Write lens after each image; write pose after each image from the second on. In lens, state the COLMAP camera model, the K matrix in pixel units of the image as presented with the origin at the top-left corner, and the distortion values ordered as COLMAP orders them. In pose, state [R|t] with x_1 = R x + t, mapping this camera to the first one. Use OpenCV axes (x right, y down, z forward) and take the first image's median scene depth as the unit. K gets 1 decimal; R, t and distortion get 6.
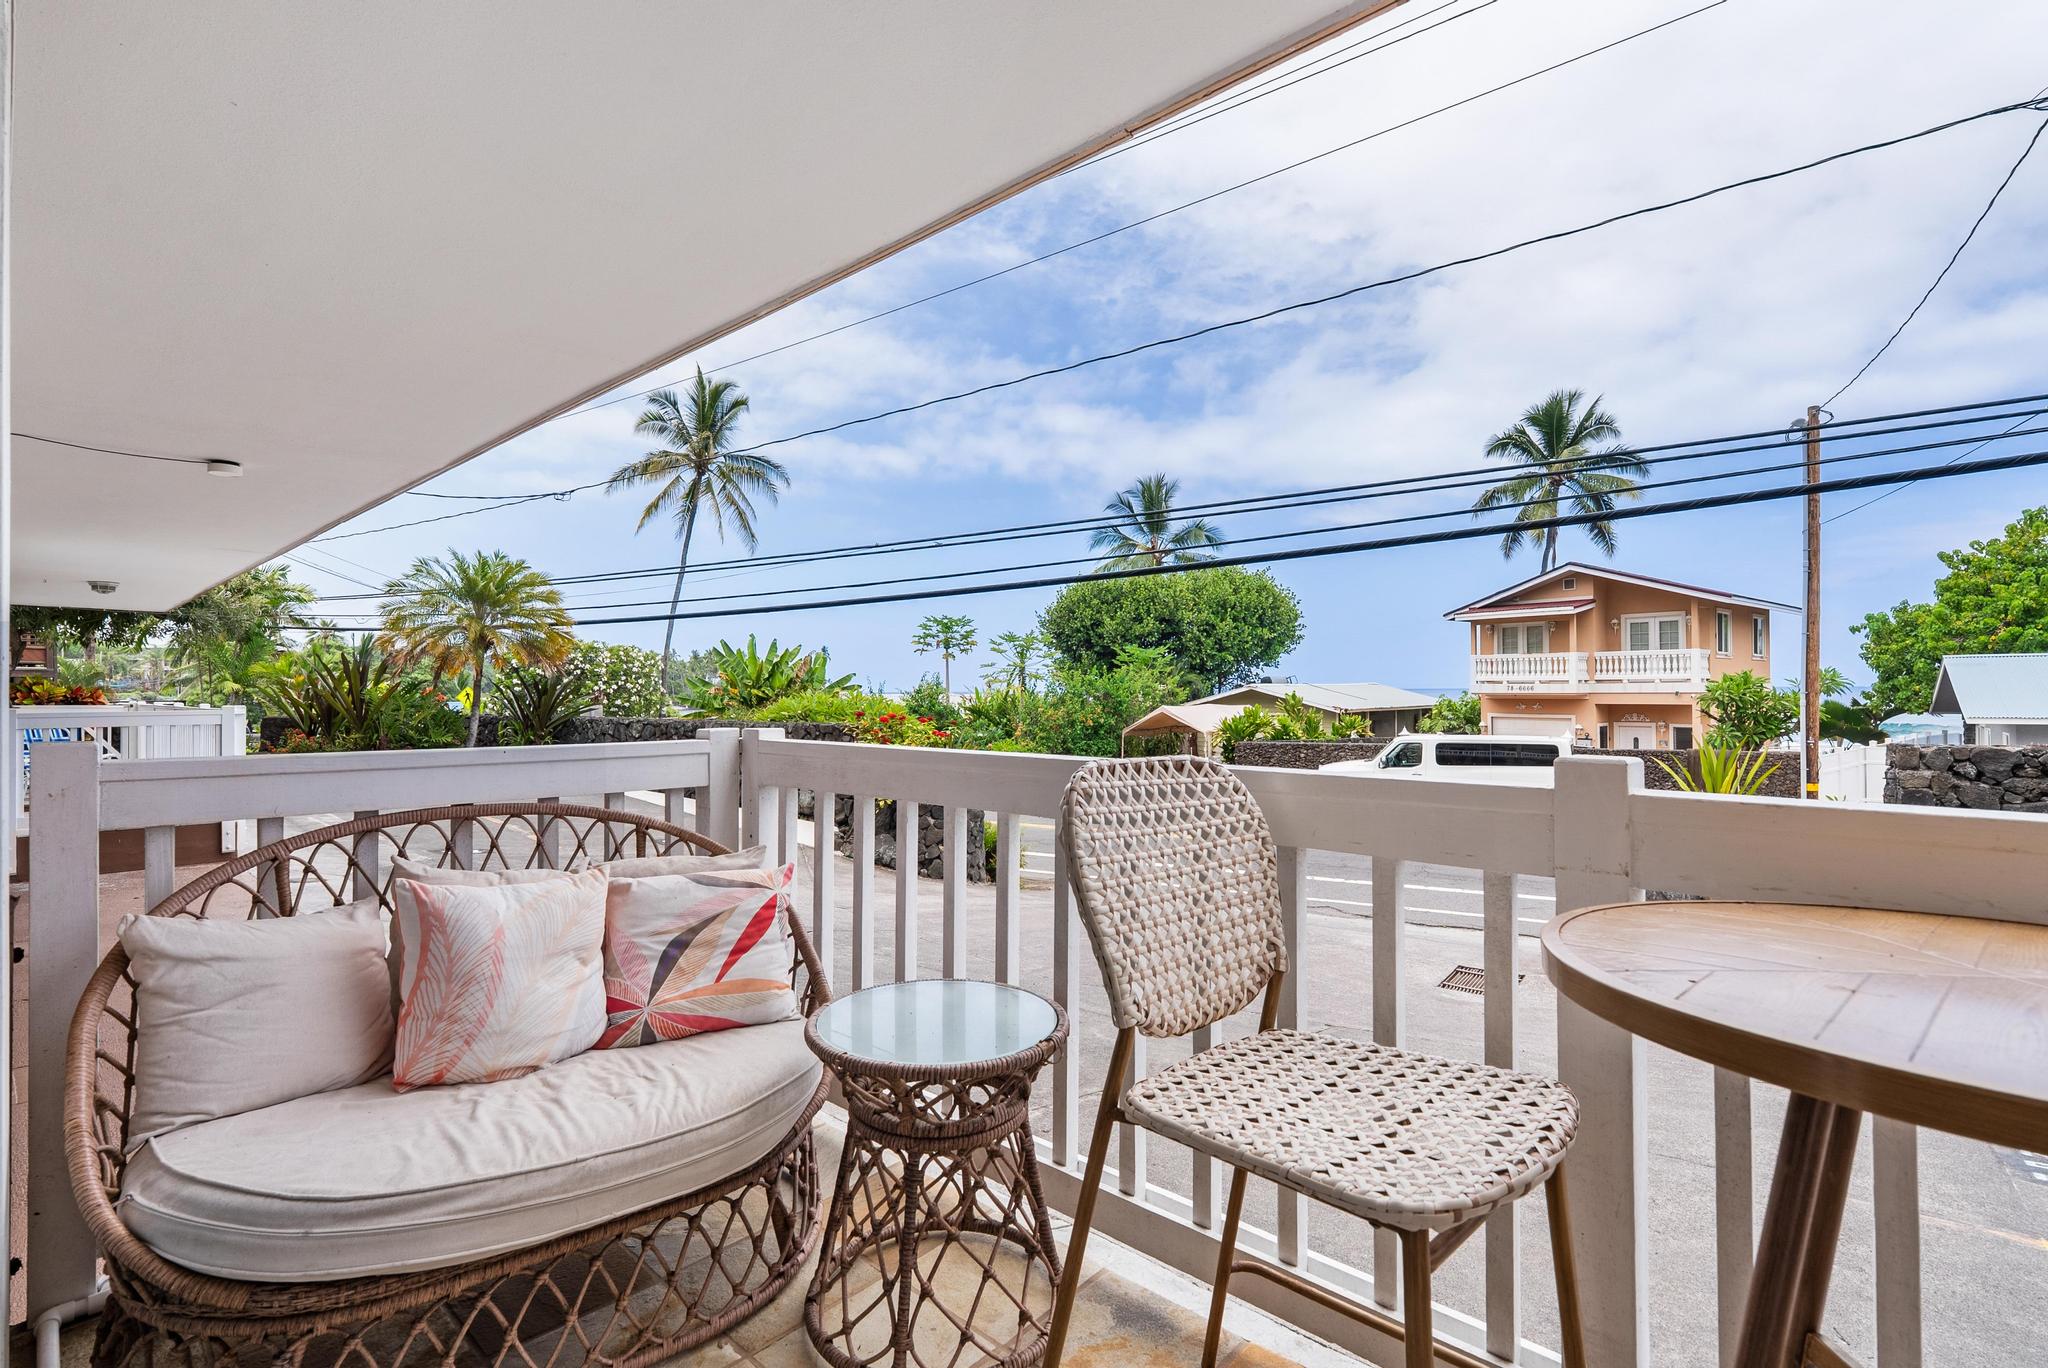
lens RADIAL K [[929.8, 0, 1023.2], [0, 929.8, 676.6], [0, 0, 1]] dist [-0.000437, 0.000047]
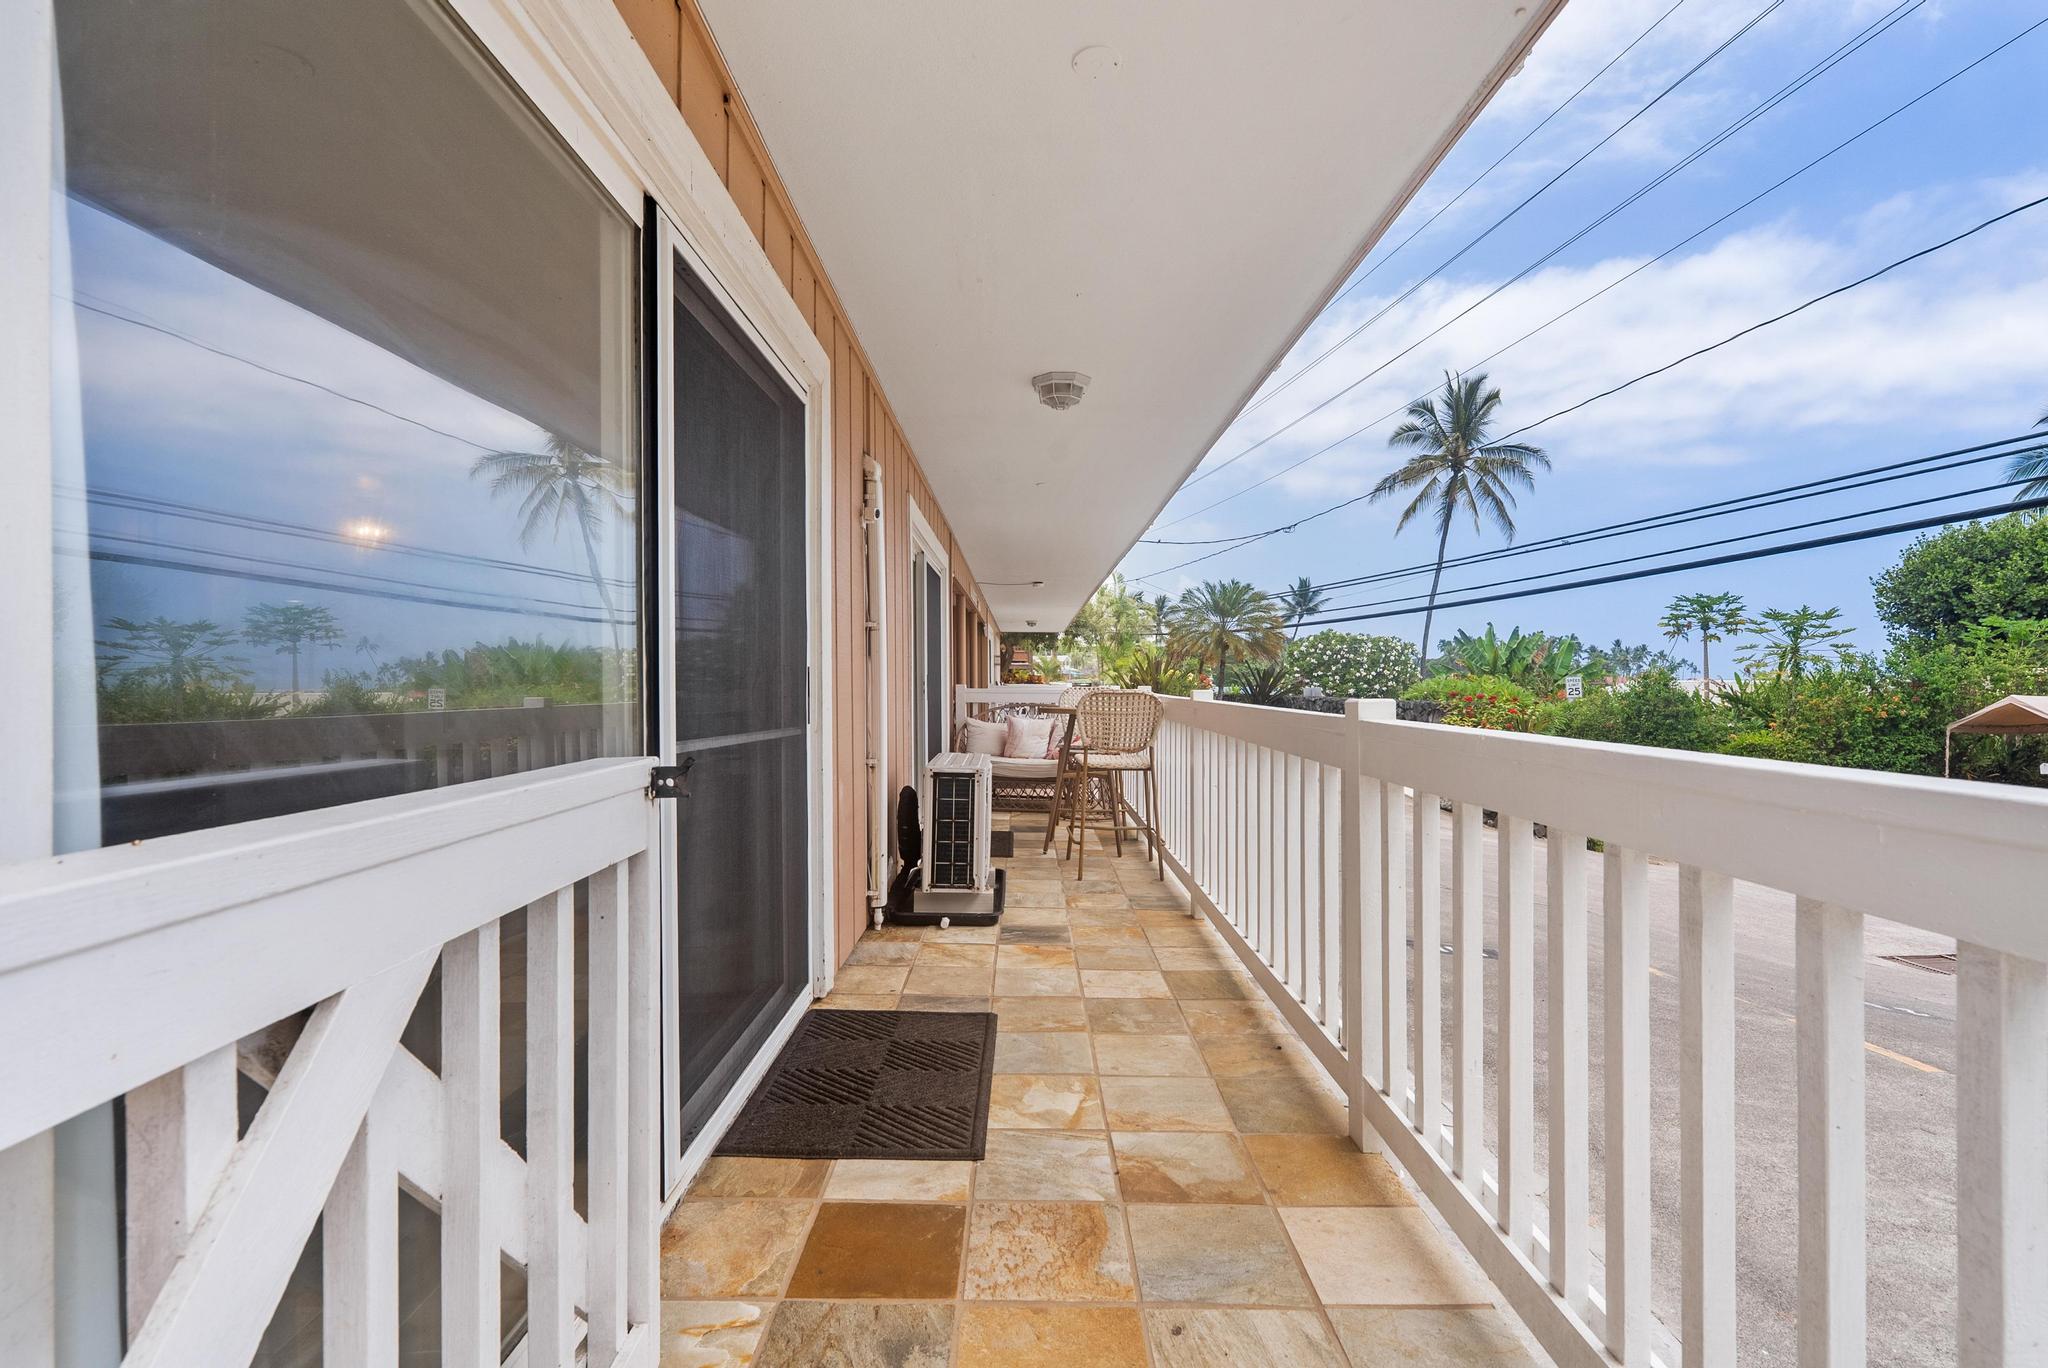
lens RADIAL K [[929.8, 0, 1023.1], [0, 929.8, 681.5], [0, 0, 1]] dist [-0.000437, 0.000047]
pose [[0.668519, 0.002889, -0.743689, 0.284141], [0.011820, 0.999825, 0.014508, -0.001208], [0.743601, -0.018489, 0.668368, -0.203675]]
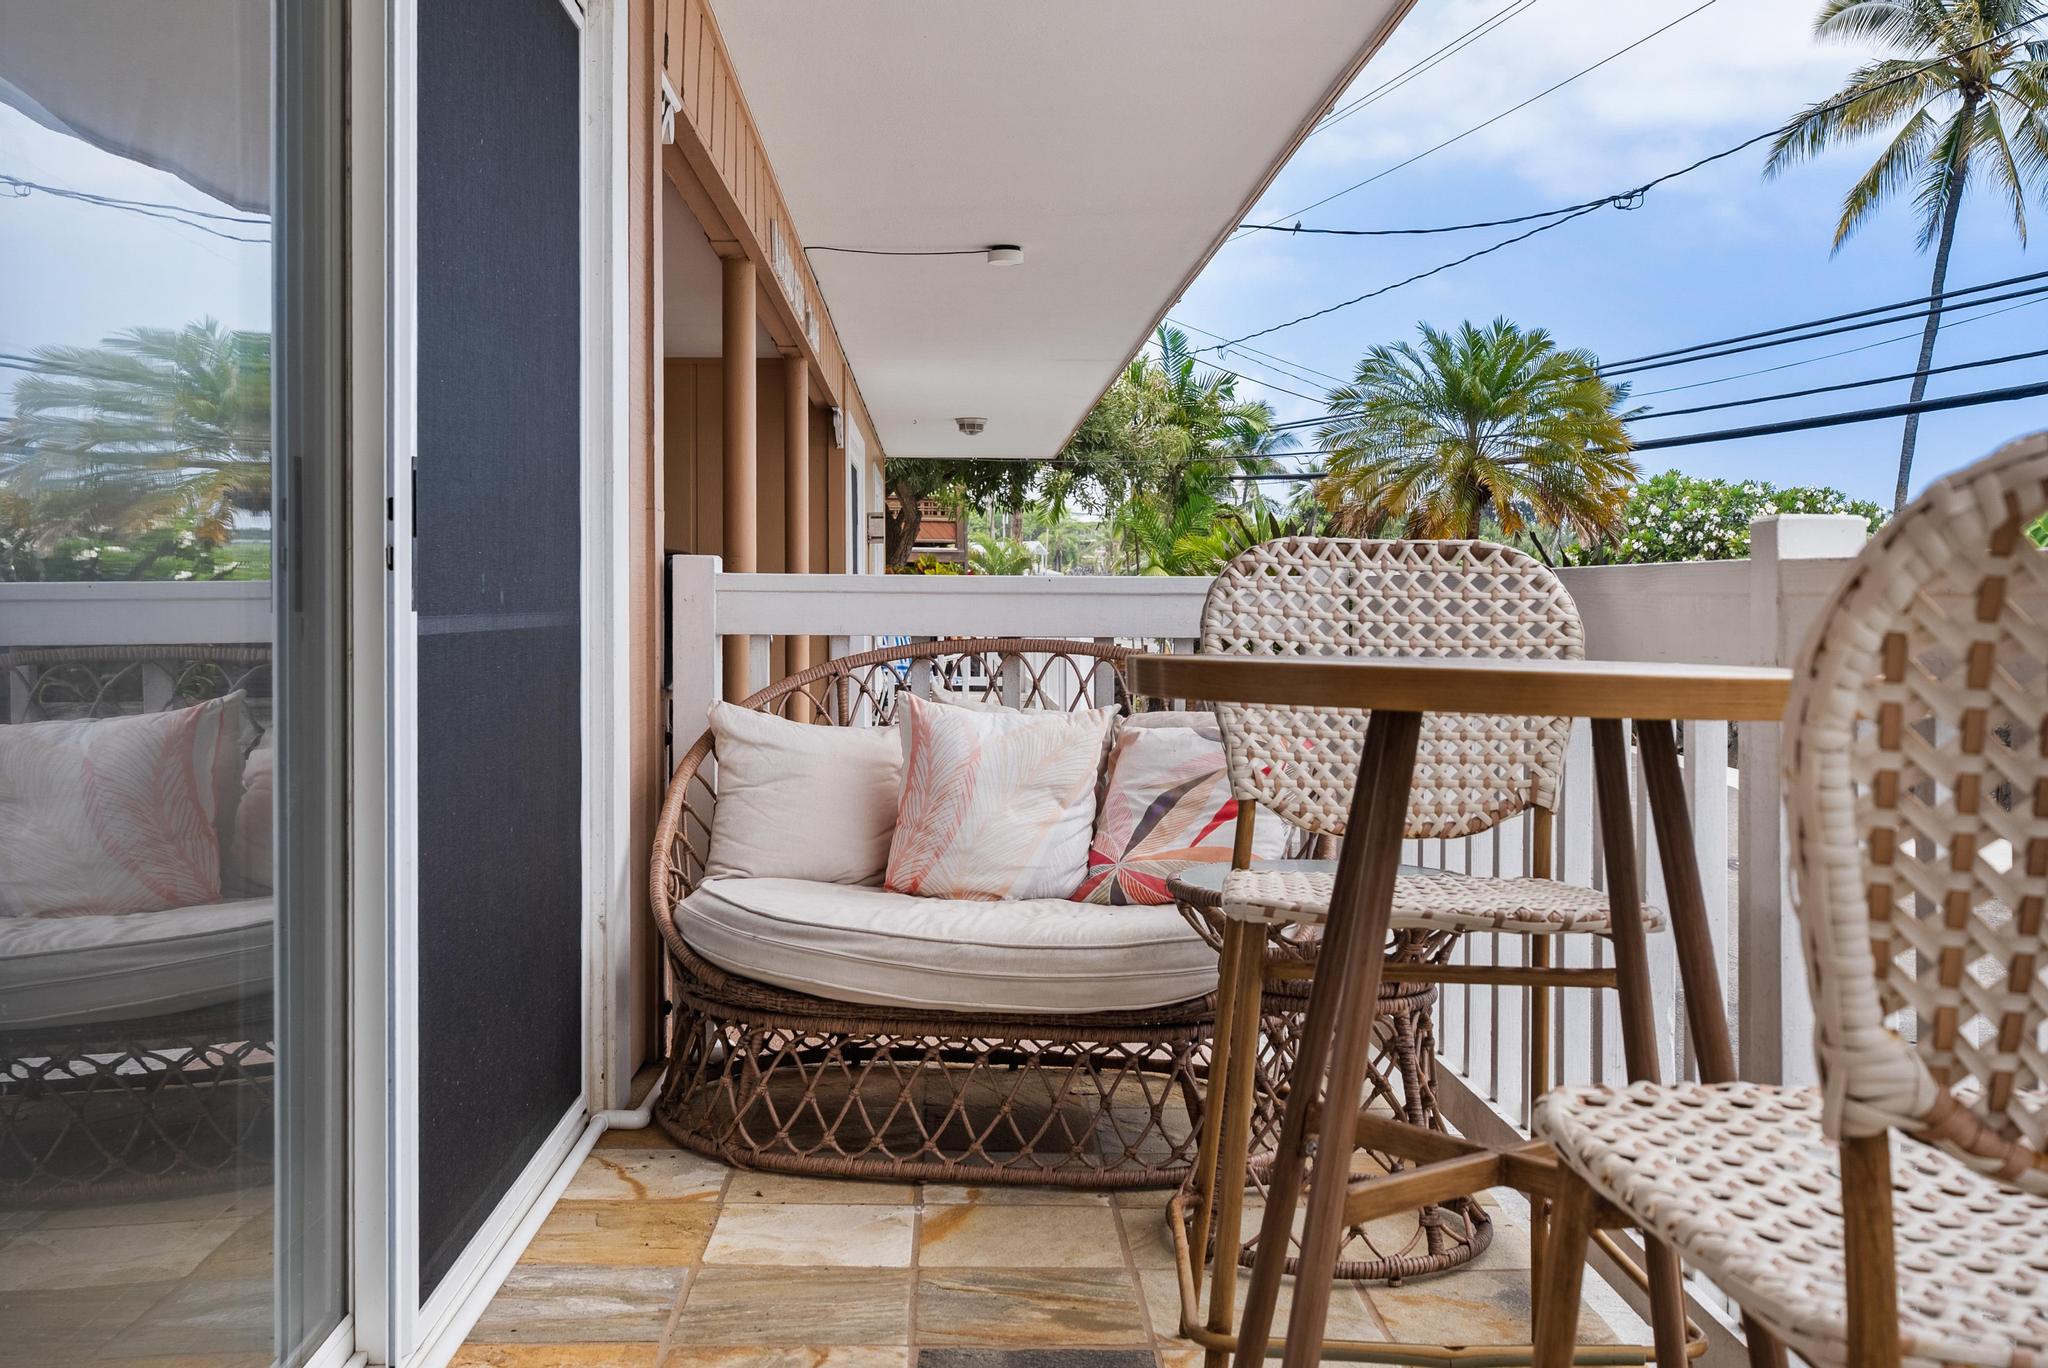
lens RADIAL K [[2048.0, 0, 1009.2], [0, 2048.0, 587.3], [0, 0, 1]] dist [-0.002995, 0.000000]
pose [[0.693923, -0.000601, -0.720049, 0.100271], [0.009773, 0.999915, 0.008583, 0.009141], [0.719983, -0.012993, 0.693870, -0.043963]]
